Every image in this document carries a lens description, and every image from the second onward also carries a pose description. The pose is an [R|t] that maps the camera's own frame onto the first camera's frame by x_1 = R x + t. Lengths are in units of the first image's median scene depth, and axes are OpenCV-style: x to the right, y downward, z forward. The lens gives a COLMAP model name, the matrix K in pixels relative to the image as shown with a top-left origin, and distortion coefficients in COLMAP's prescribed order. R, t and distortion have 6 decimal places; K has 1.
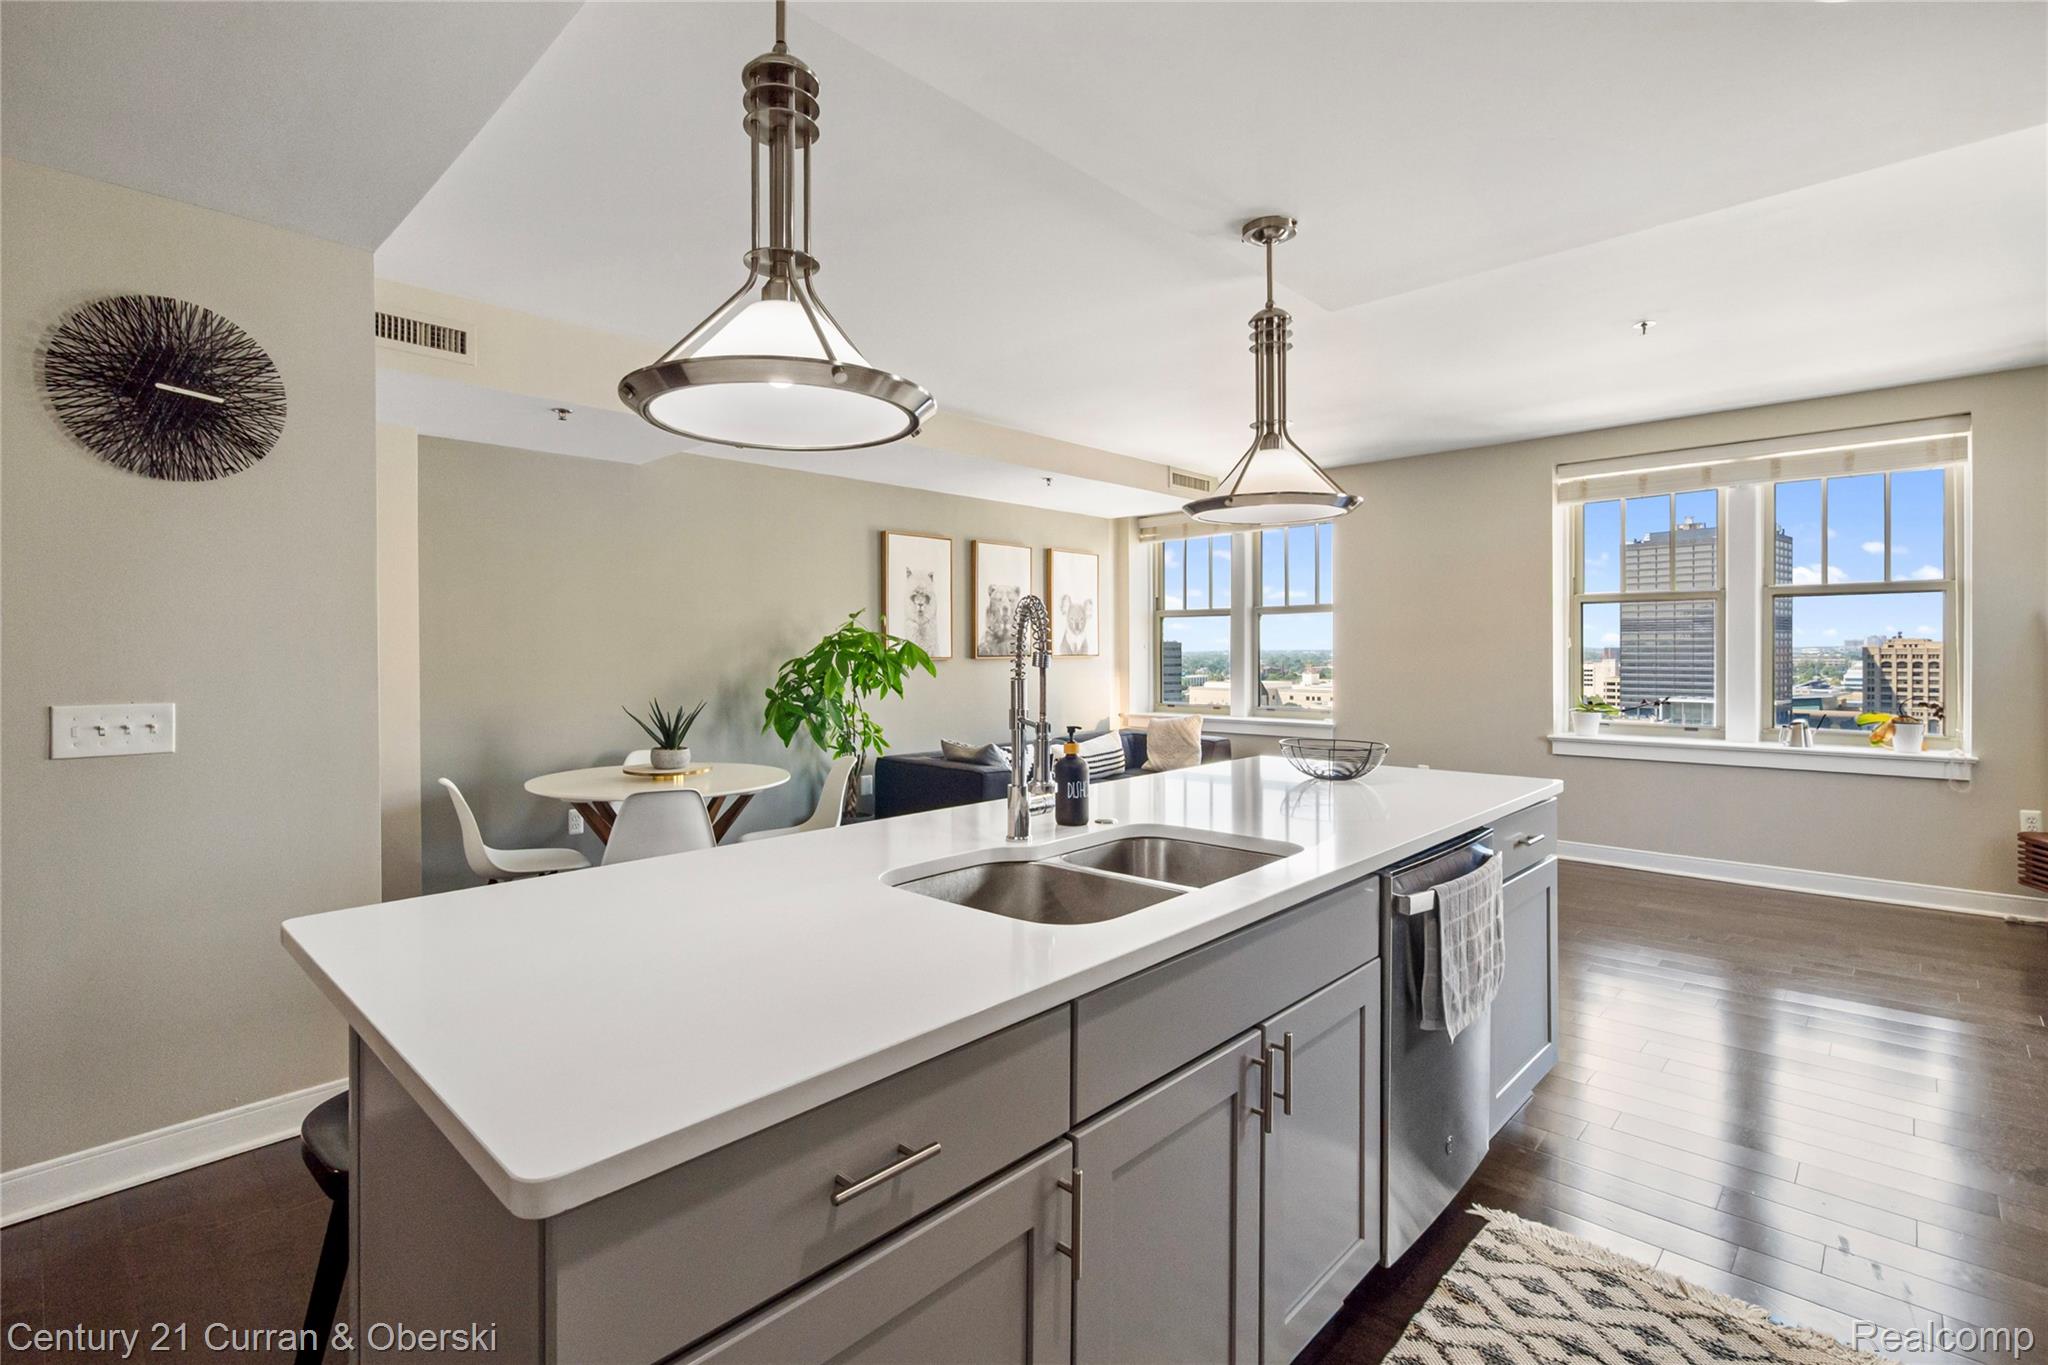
lens RADIAL K [[944.9, 0, 1014.0], [0, 944.9, 645.8], [0, 0, 1]] dist [0.000167, 0.000174]
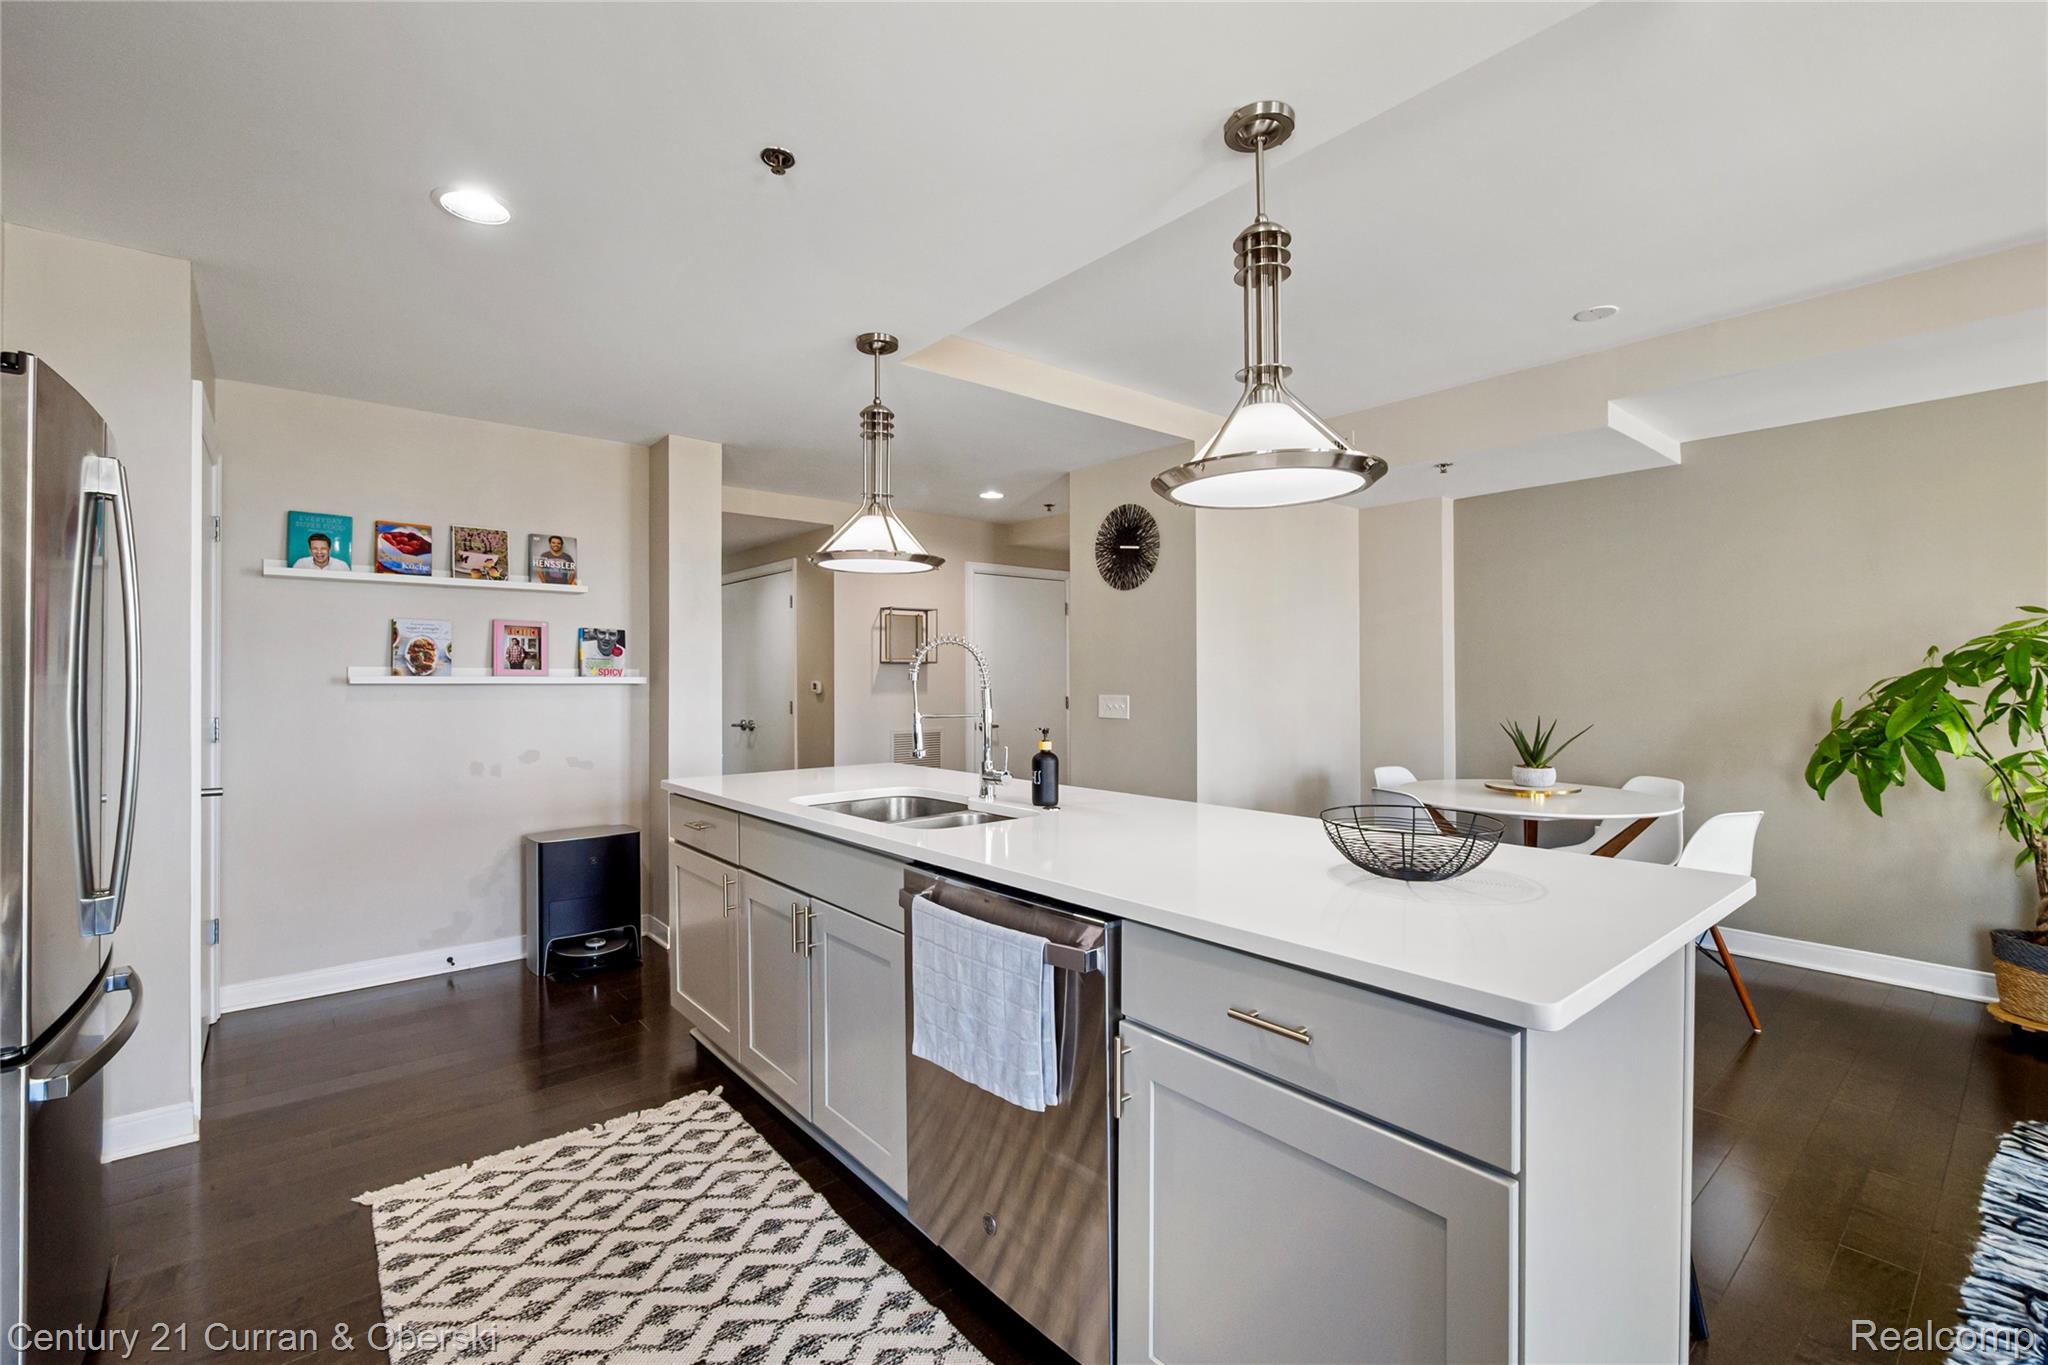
lens RADIAL K [[894.5, 0, 1011.7], [0, 894.5, 666.9], [0, 0, 1]] dist [0.001678, -0.000107]
pose [[-0.111886, -0.005915, -0.993703, 0.498871], [0.008649, 0.999939, -0.006926, 0.003425], [0.993683, -0.009369, -0.111828, 0.430881]]
